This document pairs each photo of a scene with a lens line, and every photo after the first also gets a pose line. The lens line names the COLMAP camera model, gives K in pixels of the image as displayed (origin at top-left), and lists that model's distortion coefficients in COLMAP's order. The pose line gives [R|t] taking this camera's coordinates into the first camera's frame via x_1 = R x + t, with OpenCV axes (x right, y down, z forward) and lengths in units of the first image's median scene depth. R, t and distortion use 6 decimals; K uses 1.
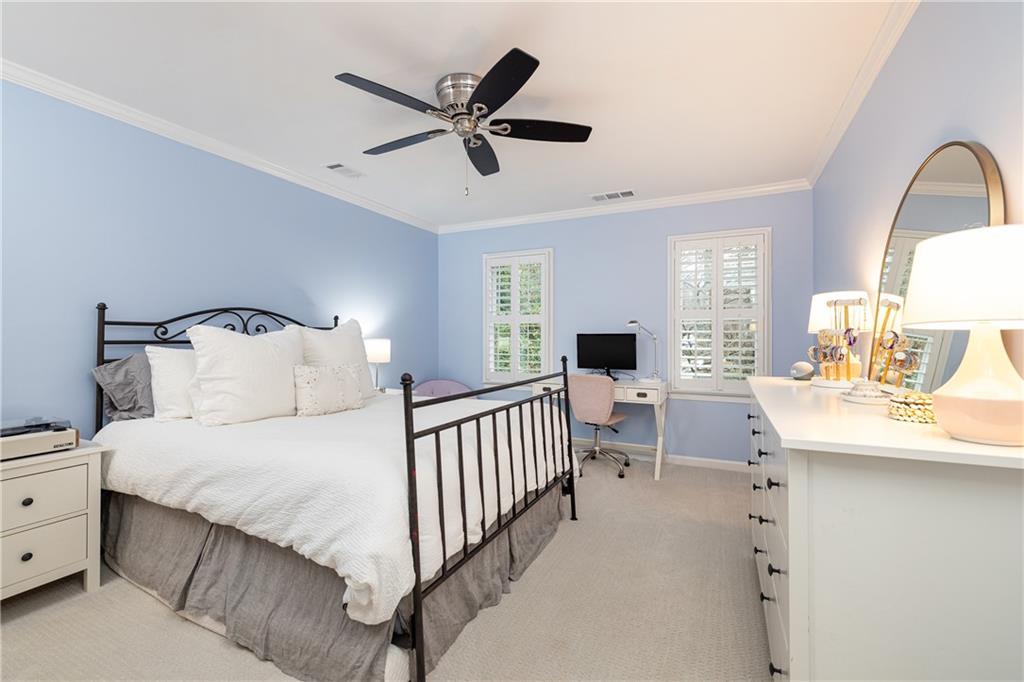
lens RADIAL K [[427.2, 0, 512.0], [0, 427.2, 341.0], [0, 0, 1]] dist [-0.000947, -0.000034]
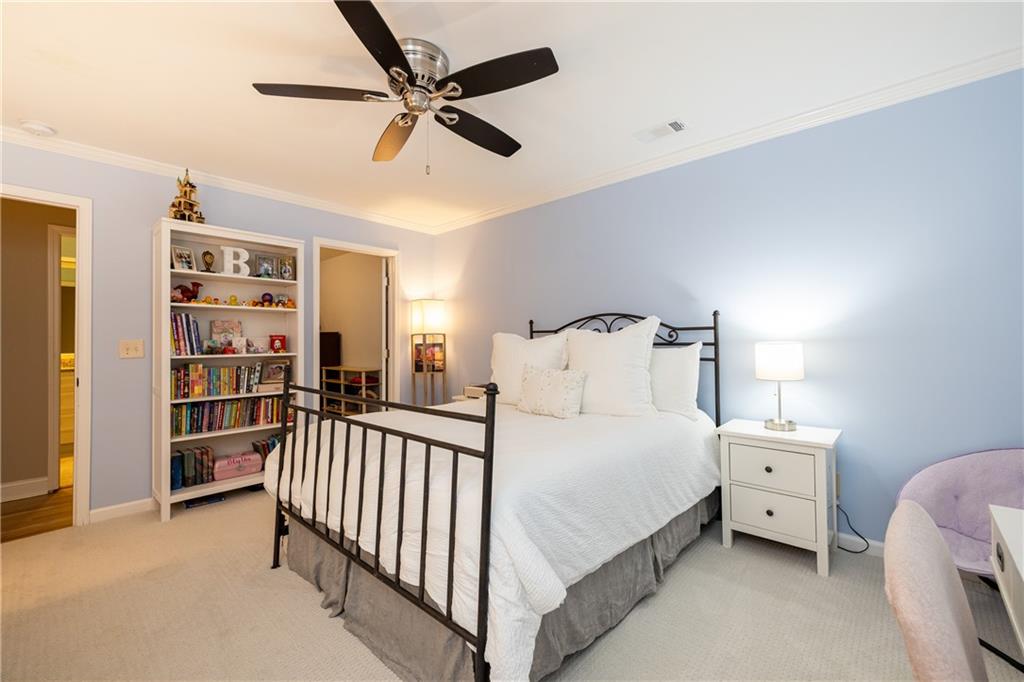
lens RADIAL K [[427.2, 0, 512.0], [0, 427.2, 341.0], [0, 0, 1]] dist [-0.000947, -0.000034]
pose [[-0.283633, 0.004337, -0.958923, 0.499277], [-0.001390, 0.999987, 0.004934, -0.010584], [0.958932, 0.002732, -0.283624, 1.085884]]
